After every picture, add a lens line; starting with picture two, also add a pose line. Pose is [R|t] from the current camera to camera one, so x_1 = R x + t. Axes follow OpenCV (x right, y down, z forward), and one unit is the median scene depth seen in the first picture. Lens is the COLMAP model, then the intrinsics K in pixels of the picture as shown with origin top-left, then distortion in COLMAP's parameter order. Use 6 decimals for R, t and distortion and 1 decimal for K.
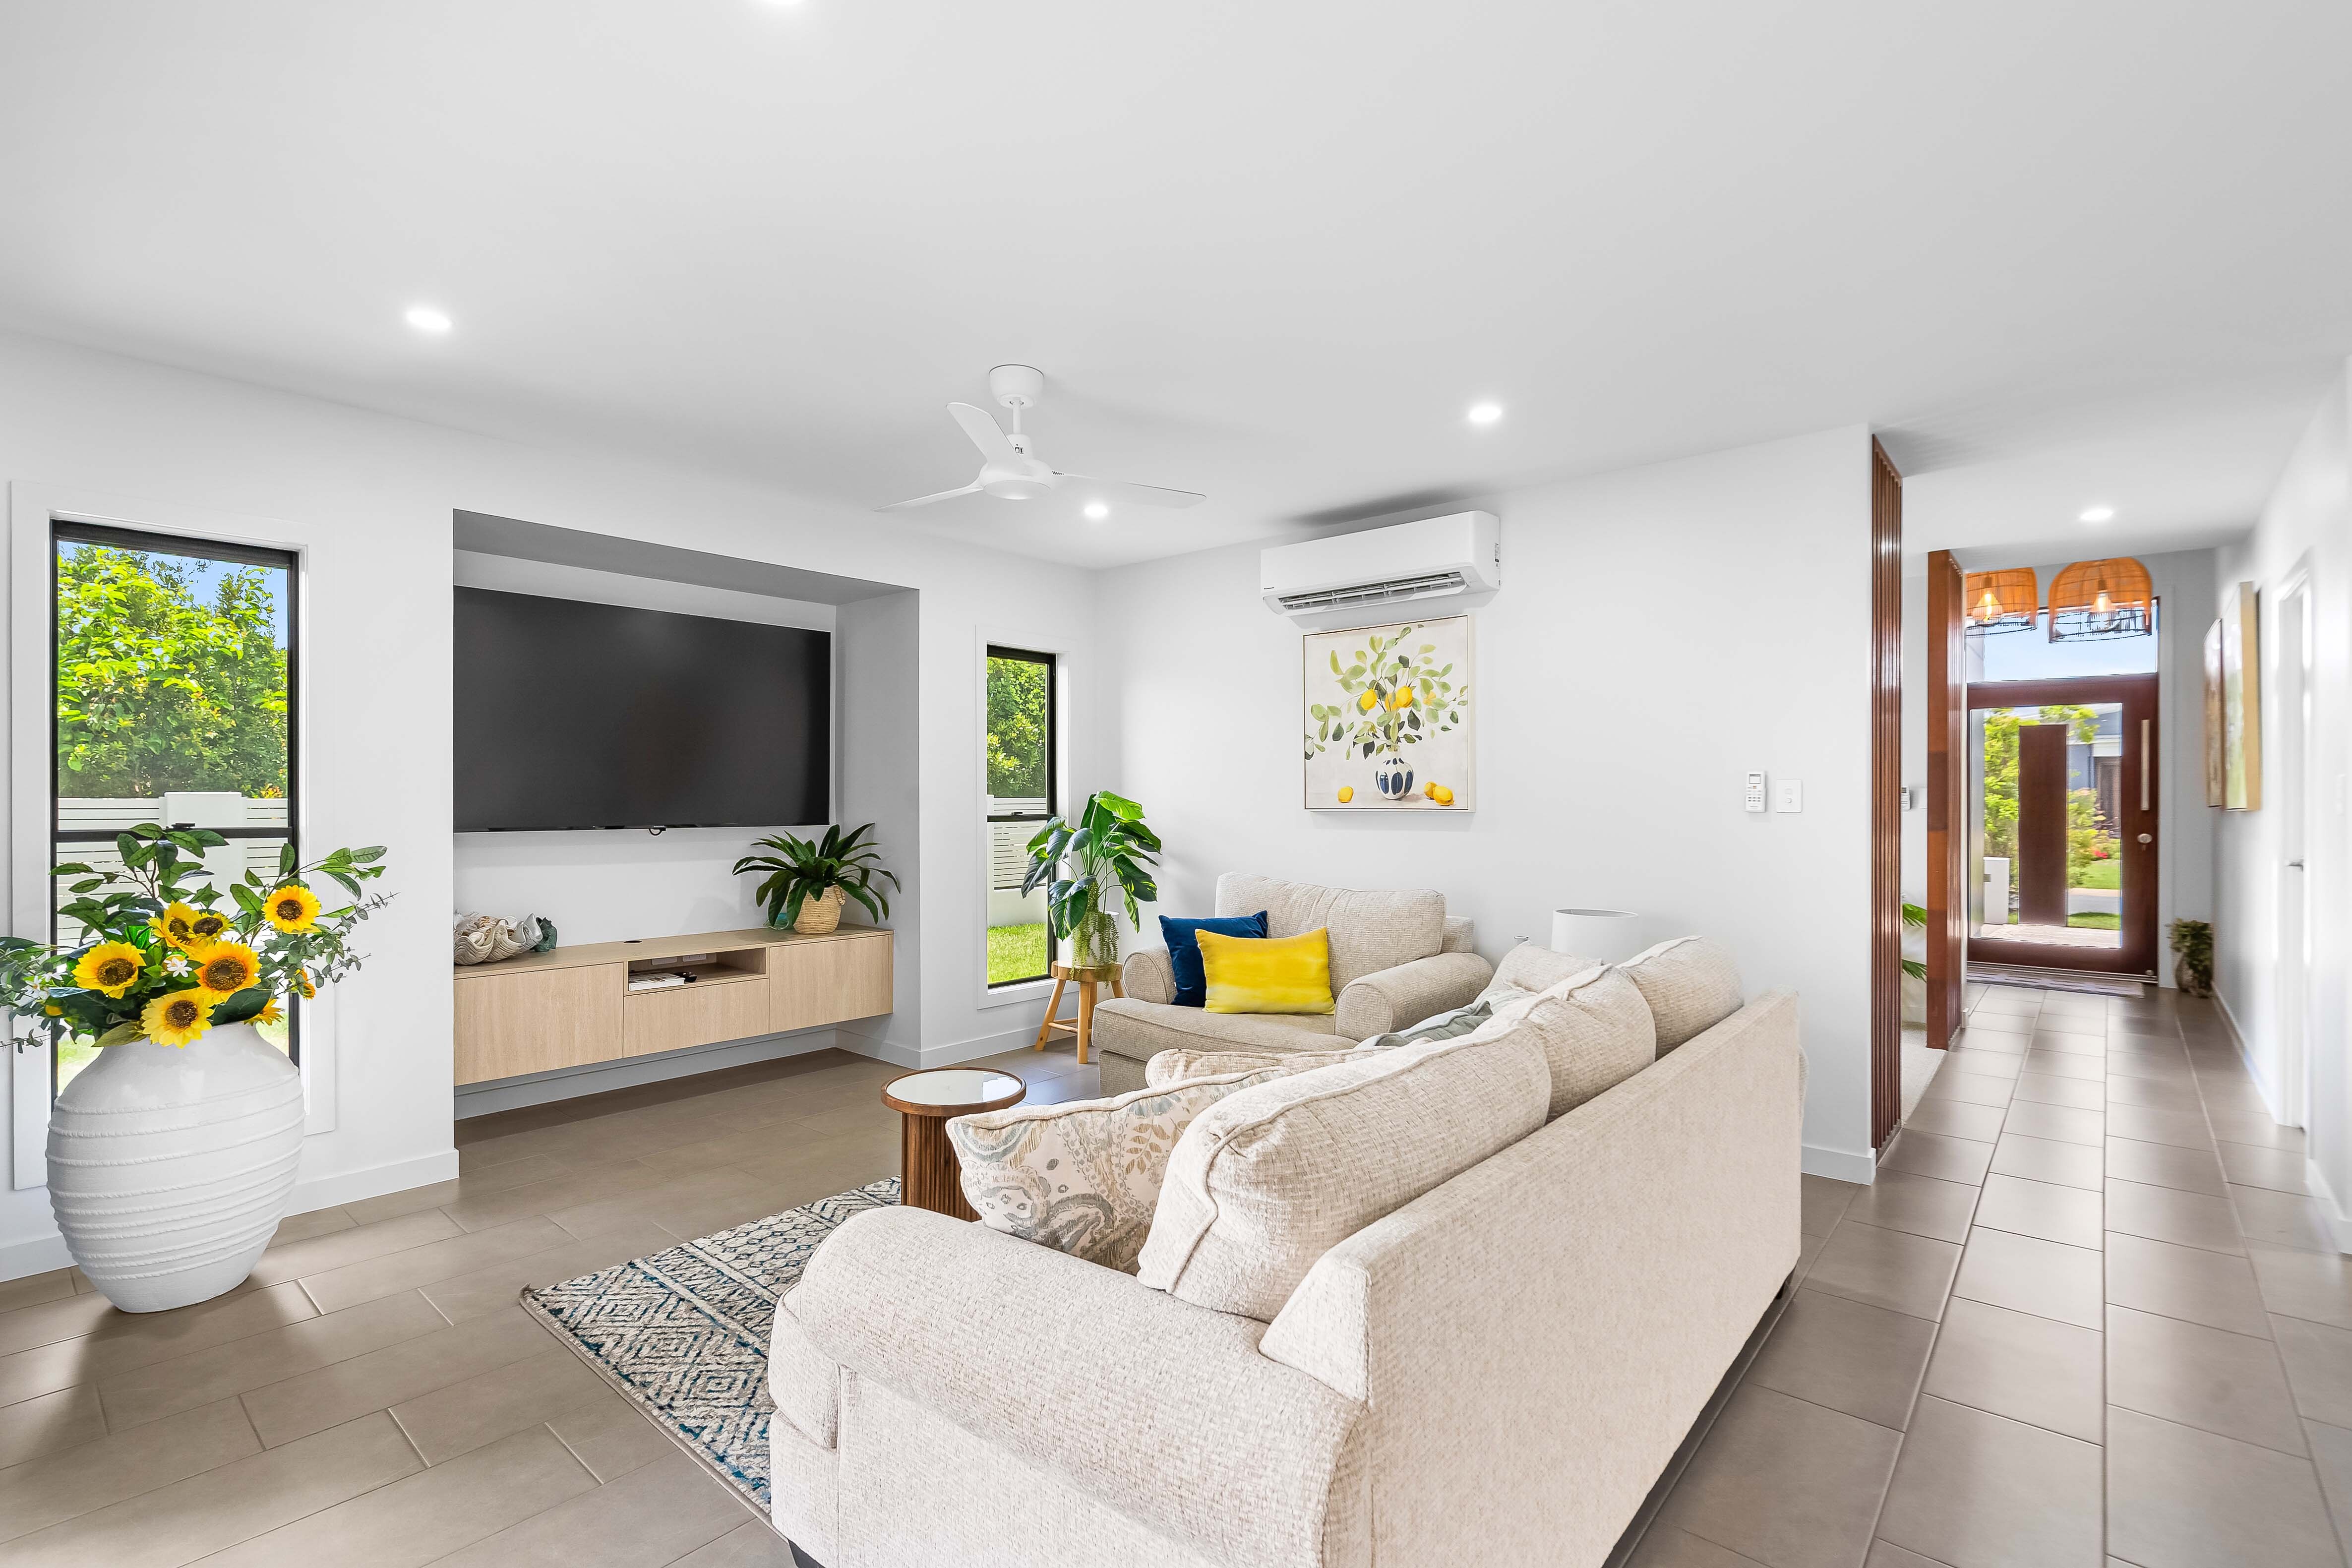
lens RADIAL K [[1077.0, 0, 1160.3], [0, 1077.0, 803.1], [0, 0, 1]] dist [-0.002214, -0.000222]
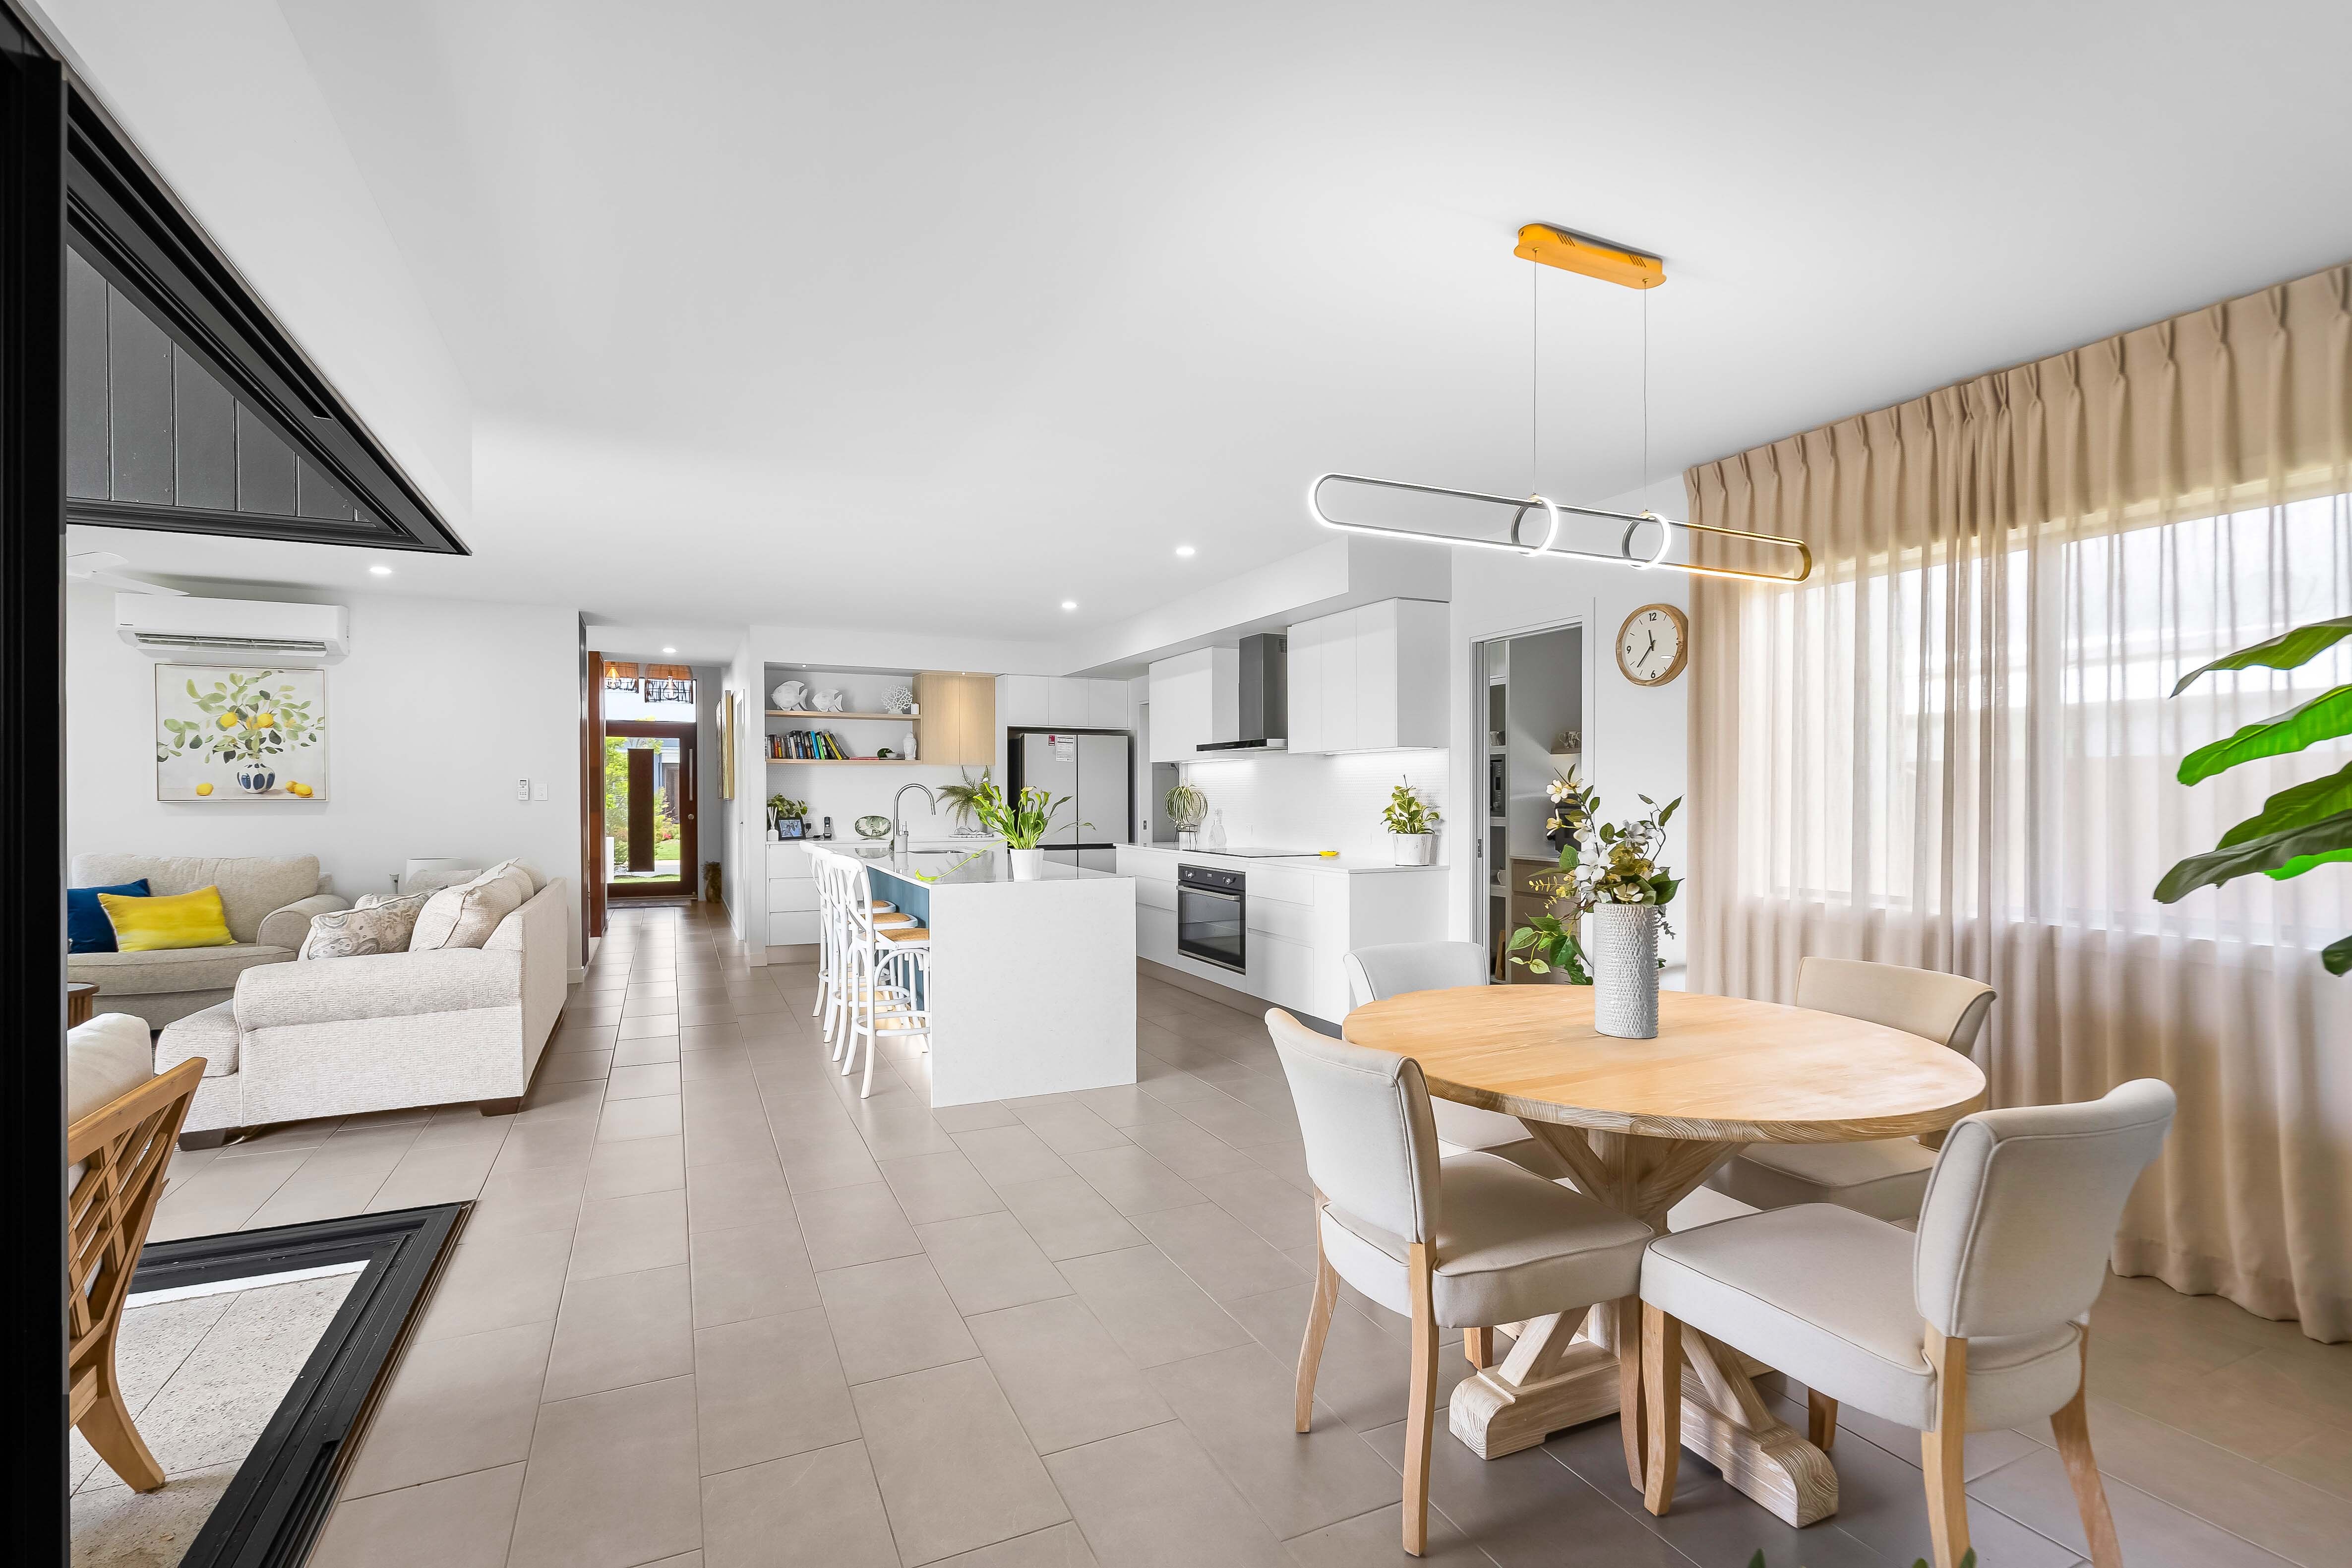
lens RADIAL K [[1077.0, 0, 1160.3], [0, 1077.0, 803.1], [0, 0, 1]] dist [-0.002214, -0.000222]
pose [[0.406572, -0.006395, 0.913596, -0.572822], [0.004206, 0.999978, 0.005128, 0.007126], [-0.913609, 0.001758, 0.406590, -0.628113]]
